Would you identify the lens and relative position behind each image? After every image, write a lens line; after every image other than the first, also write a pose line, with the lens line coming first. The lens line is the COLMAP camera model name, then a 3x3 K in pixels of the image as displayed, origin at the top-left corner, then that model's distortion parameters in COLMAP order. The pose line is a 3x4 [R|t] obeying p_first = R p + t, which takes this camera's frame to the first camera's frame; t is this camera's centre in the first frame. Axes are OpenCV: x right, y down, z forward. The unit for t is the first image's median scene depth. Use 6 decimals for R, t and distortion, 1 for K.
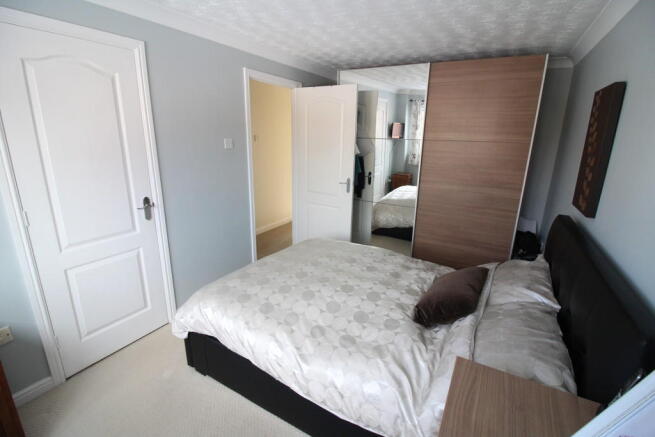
lens RADIAL K [[305.3, 0, 329.9], [0, 305.3, 216.3], [0, 0, 1]] dist [-0.010884, -0.000645]
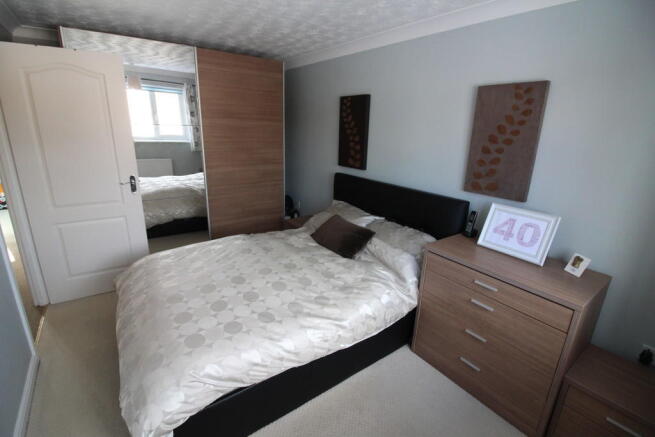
lens RADIAL K [[305.3, 0, 330.5], [0, 305.3, 217.3], [0, 0, 1]] dist [-0.010884, -0.000645]
pose [[0.400877, -0.273577, 0.874330, -0.884835], [0.219368, 0.955272, 0.198324, -0.129934], [-0.889480, 0.112297, 0.442961, 0.405034]]
